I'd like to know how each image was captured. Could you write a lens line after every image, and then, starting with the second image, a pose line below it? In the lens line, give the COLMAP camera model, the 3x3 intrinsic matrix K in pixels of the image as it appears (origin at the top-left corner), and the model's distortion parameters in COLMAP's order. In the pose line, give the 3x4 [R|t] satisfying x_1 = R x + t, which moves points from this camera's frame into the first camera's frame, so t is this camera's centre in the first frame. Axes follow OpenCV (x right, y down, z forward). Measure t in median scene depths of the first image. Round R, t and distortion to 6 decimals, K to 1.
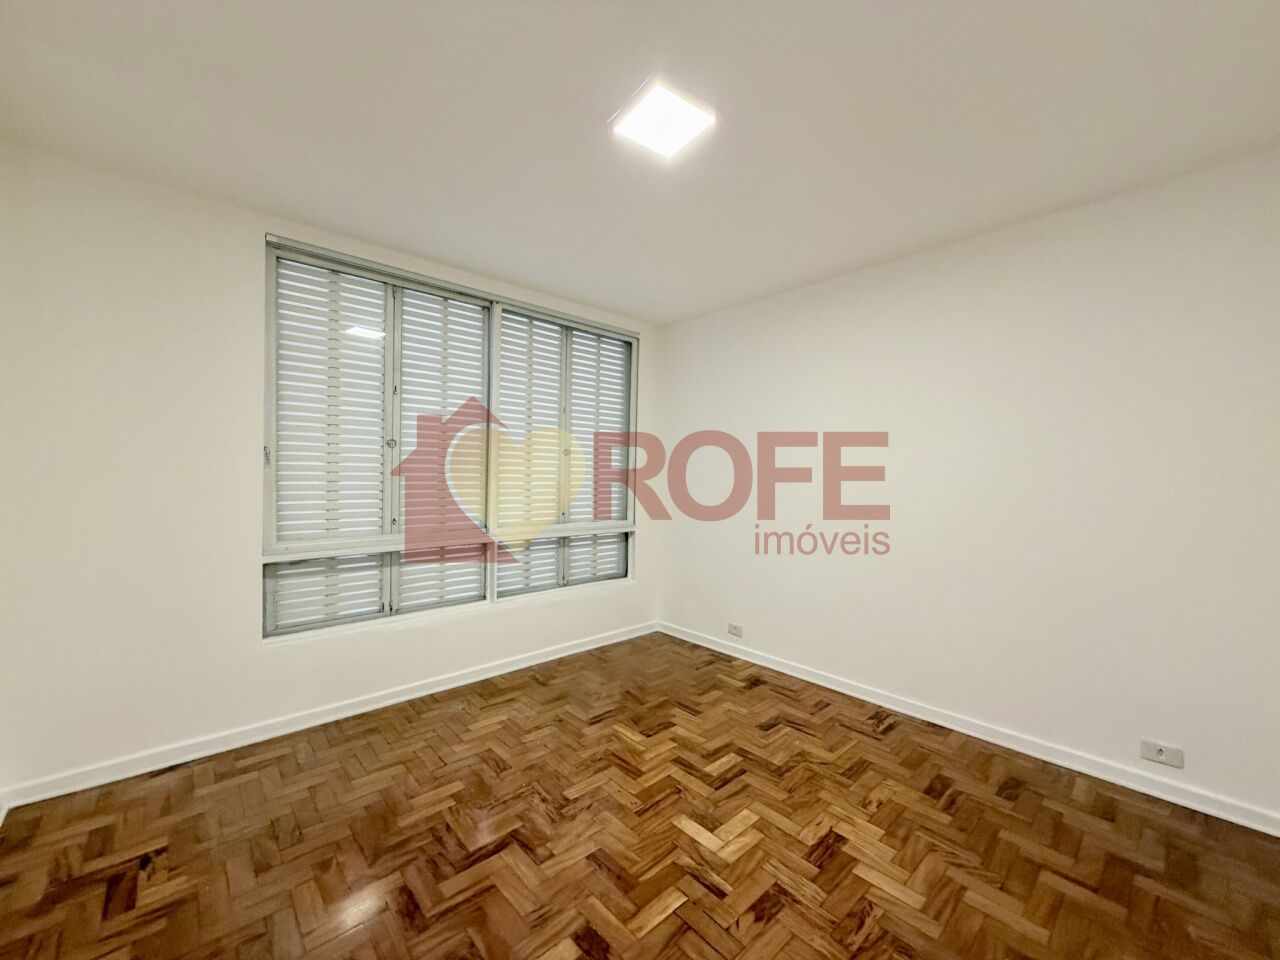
lens RADIAL K [[508.6, 0, 641.3], [0, 508.6, 479.5], [0, 0, 1]] dist [-0.001604, 0.000416]
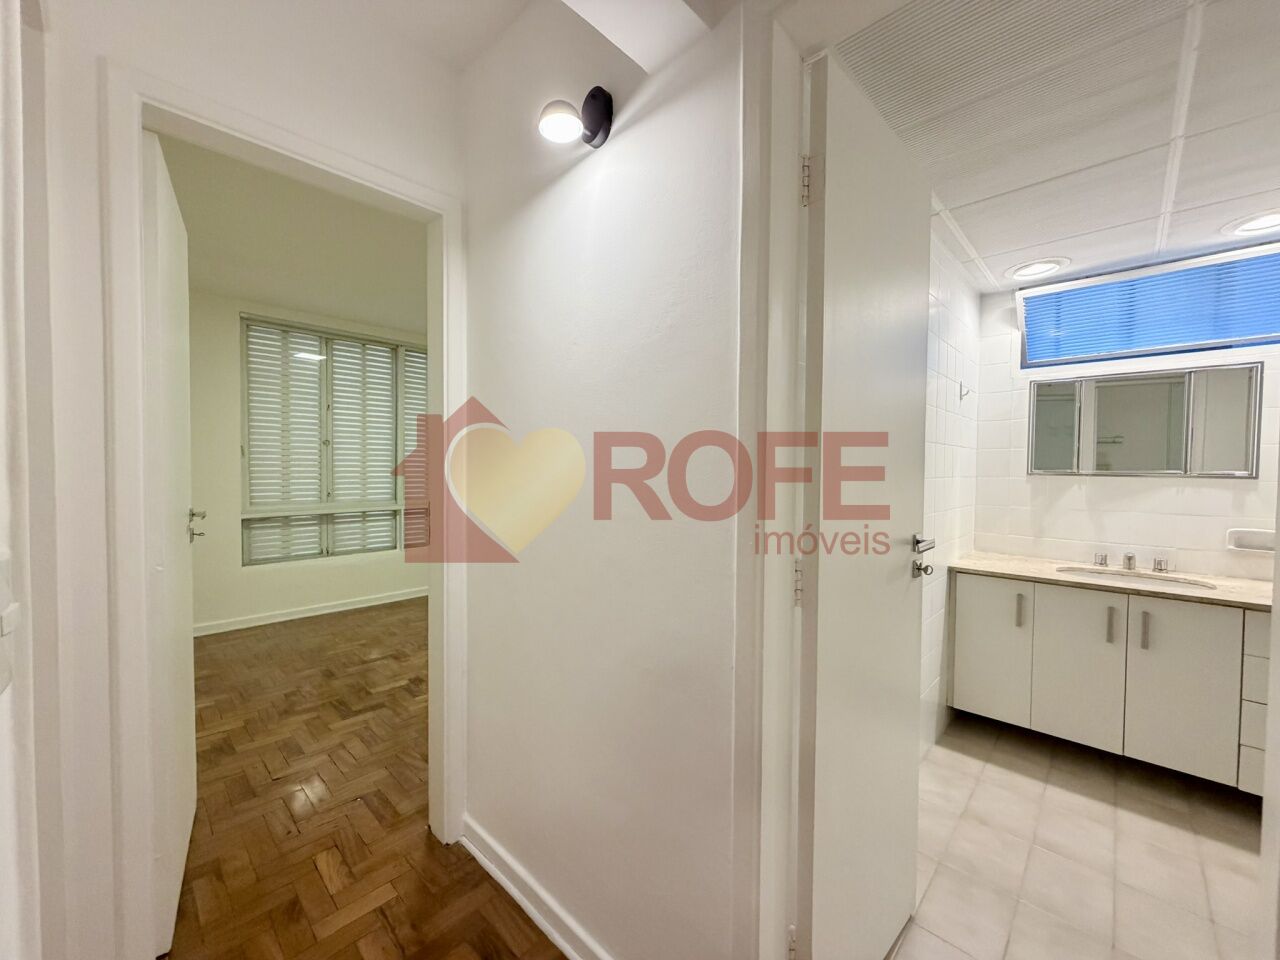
lens RADIAL K [[508.6, 0, 641.5], [0, 508.6, 480.8], [0, 0, 1]] dist [-0.001604, 0.000416]
pose [[0.997847, -0.002967, 0.065514, 0.378829], [0.001519, 0.999754, 0.022133, 0.011224], [-0.065564, -0.021986, 0.997606, -0.629098]]
